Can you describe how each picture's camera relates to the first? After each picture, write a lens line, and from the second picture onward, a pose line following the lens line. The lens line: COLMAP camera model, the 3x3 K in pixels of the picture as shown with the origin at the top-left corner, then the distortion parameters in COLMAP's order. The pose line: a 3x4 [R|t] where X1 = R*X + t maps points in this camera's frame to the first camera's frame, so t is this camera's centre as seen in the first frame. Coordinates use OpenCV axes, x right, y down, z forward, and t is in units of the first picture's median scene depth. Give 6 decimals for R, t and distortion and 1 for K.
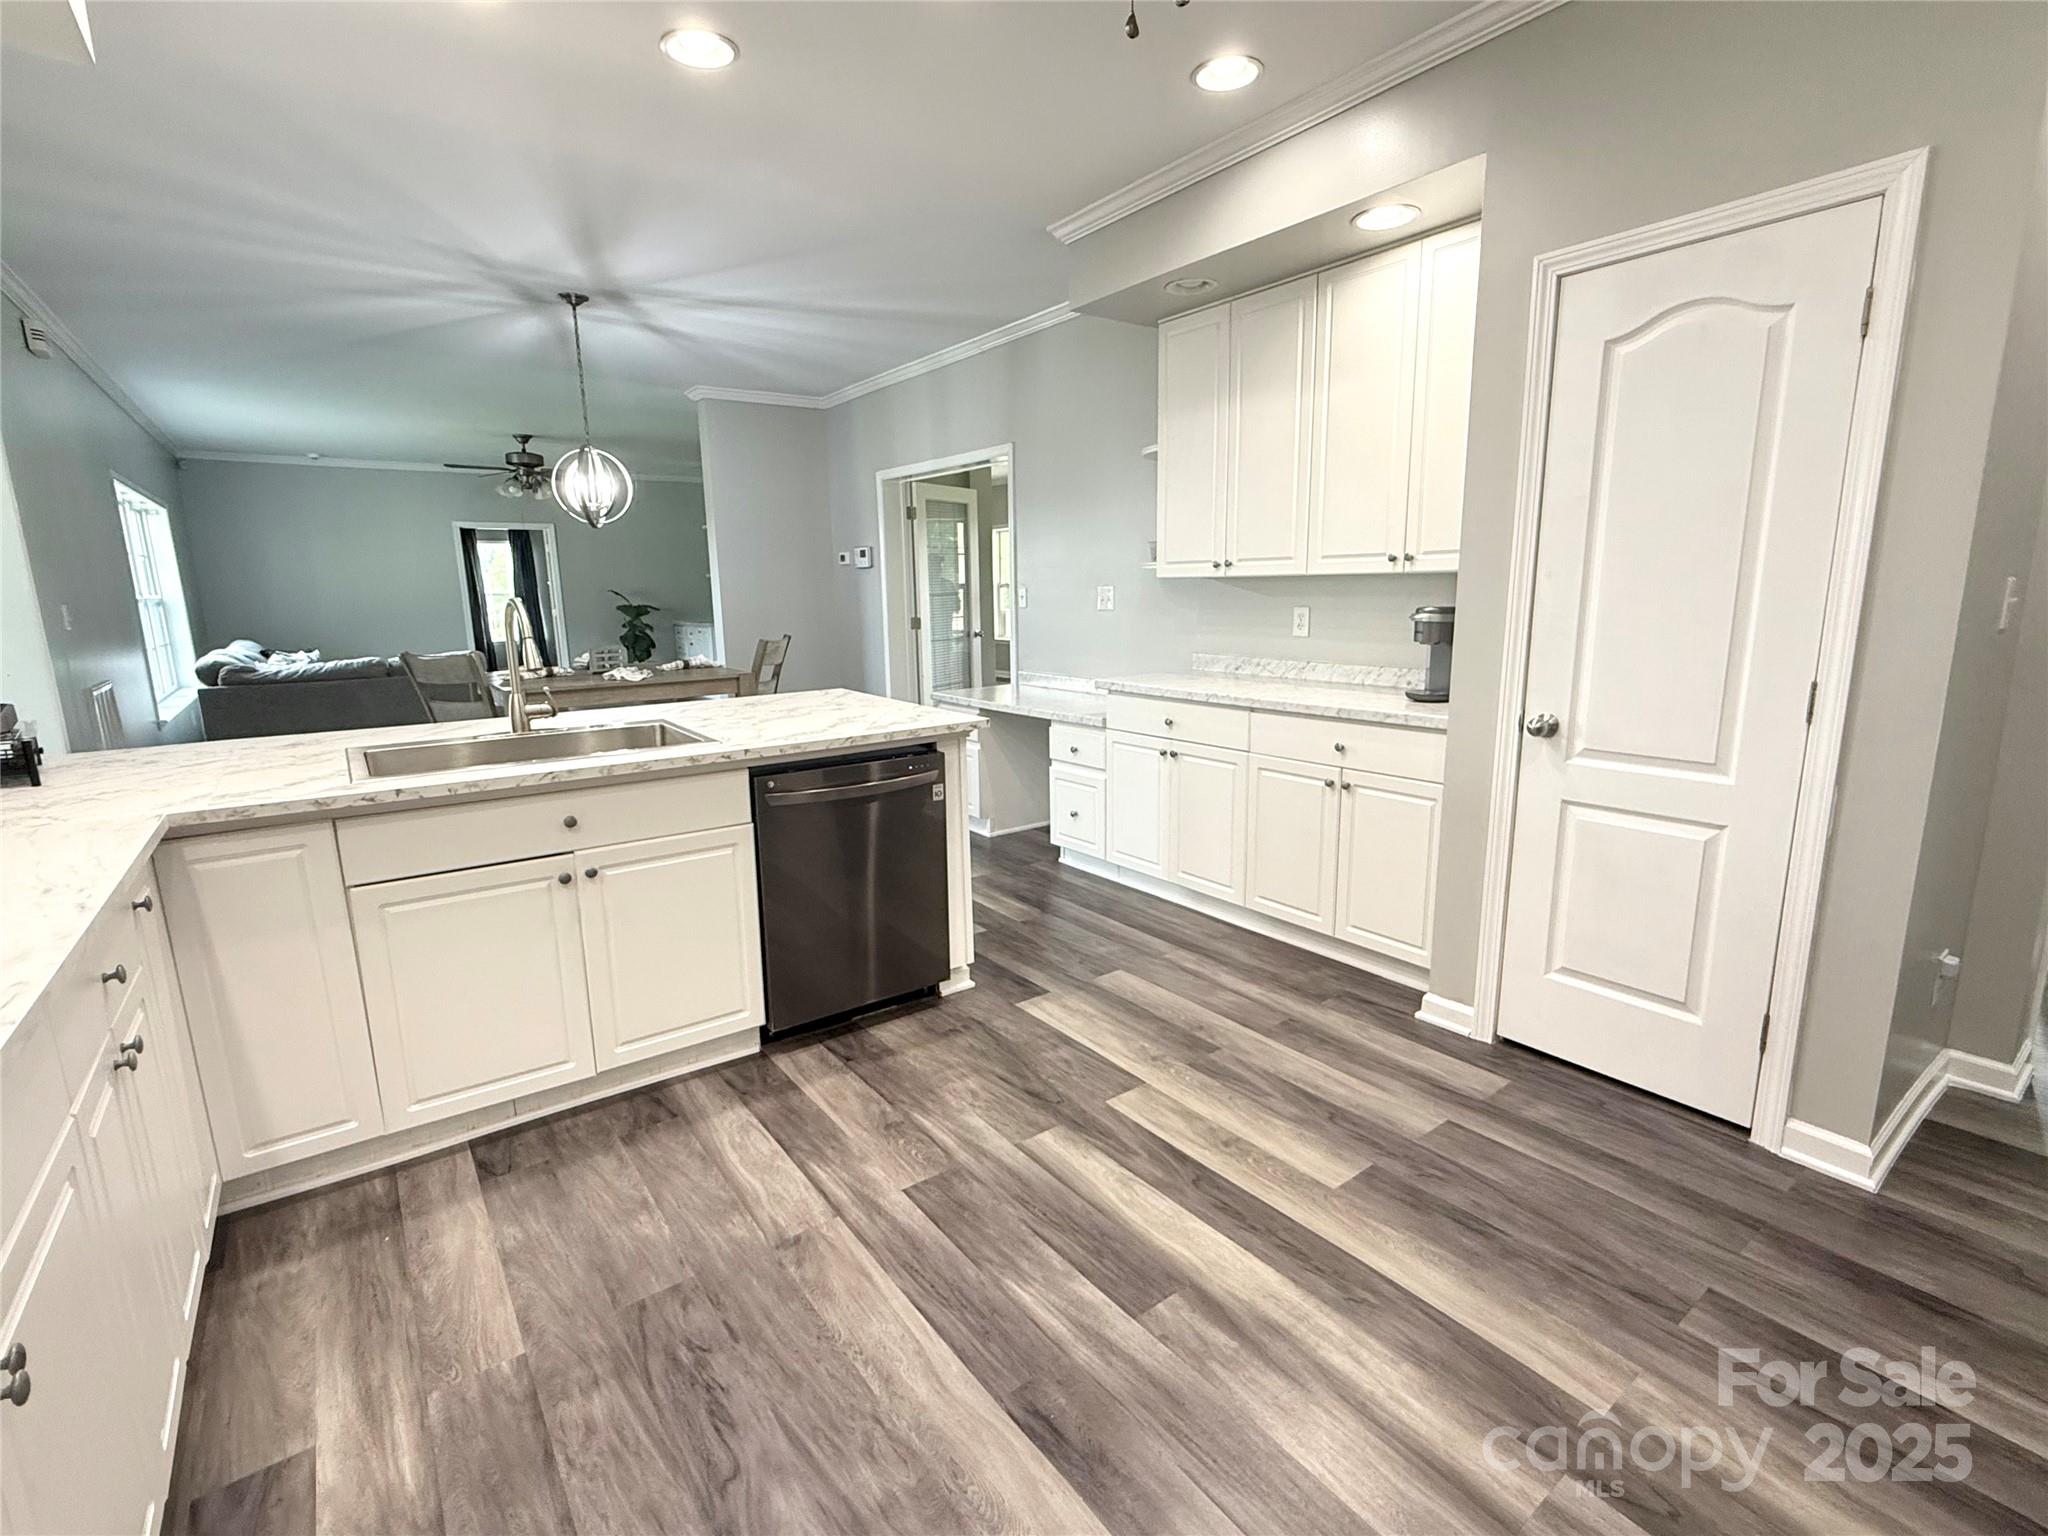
lens RADIAL K [[941.9, 0, 1024.3], [0, 941.9, 771.4], [0, 0, 1]] dist [0.001416, -0.001100]
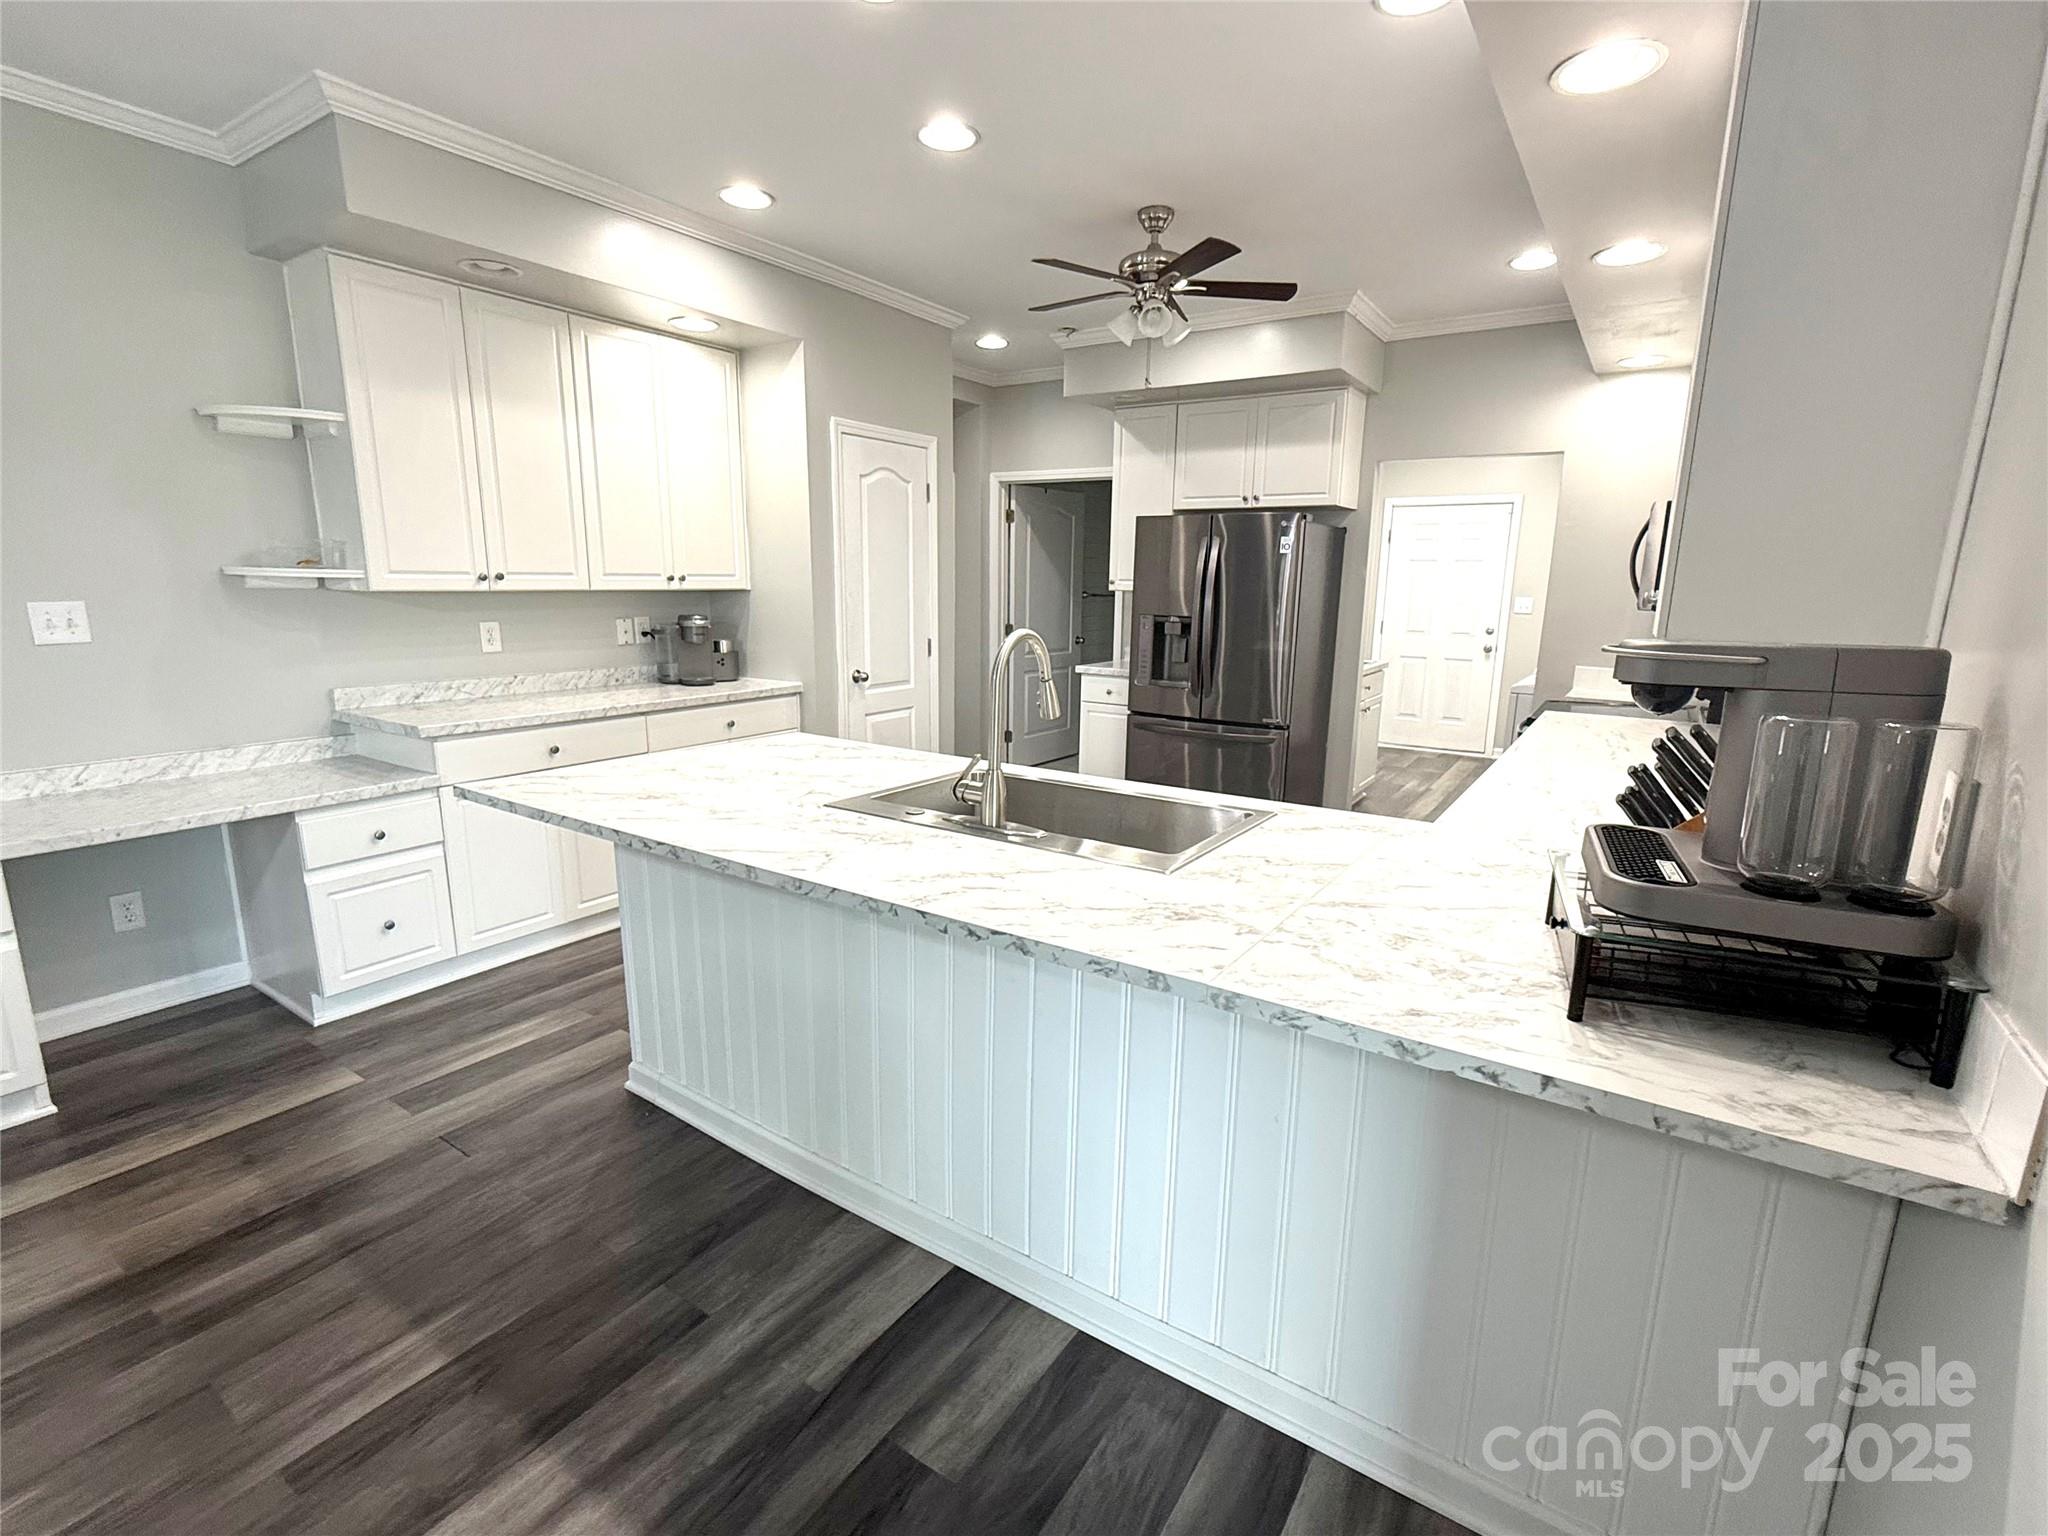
lens RADIAL K [[941.9, 0, 1026.6], [0, 941.9, 780.3], [0, 0, 1]] dist [0.001416, -0.001100]
pose [[-0.338492, -0.186021, 0.922399, -1.329664], [0.176233, 0.950386, 0.256337, -0.276708], [-0.924319, 0.249325, -0.288915, 1.317541]]
